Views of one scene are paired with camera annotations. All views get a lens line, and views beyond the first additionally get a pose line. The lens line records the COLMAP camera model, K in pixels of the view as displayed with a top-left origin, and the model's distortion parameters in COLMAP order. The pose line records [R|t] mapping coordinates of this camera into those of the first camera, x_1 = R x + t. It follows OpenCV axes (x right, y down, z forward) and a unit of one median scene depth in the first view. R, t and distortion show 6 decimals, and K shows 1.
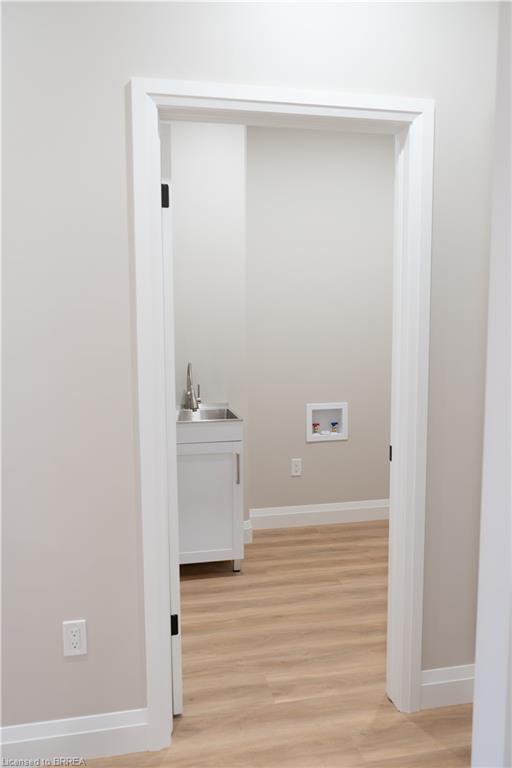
lens RADIAL K [[627.3, 0, 256.0], [0, 627.3, 384.0], [0, 0, 1]] dist [0.006688, 0.000940]
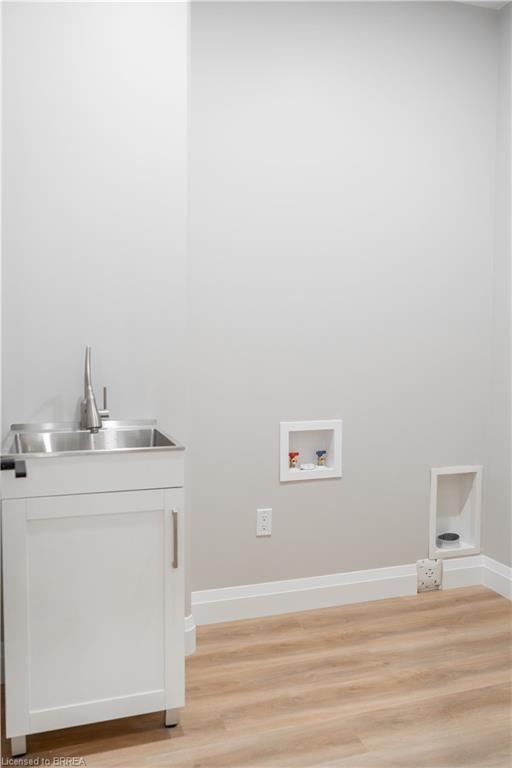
lens RADIAL K [[627.3, 0, 256.0], [0, 627.3, 384.0], [0, 0, 1]] dist [0.006688, 0.000940]
pose [[0.993499, 0.003039, 0.113797, -0.018165], [0.001949, 0.999043, -0.043699, 0.022056], [-0.113821, 0.043637, 0.992543, 0.388437]]
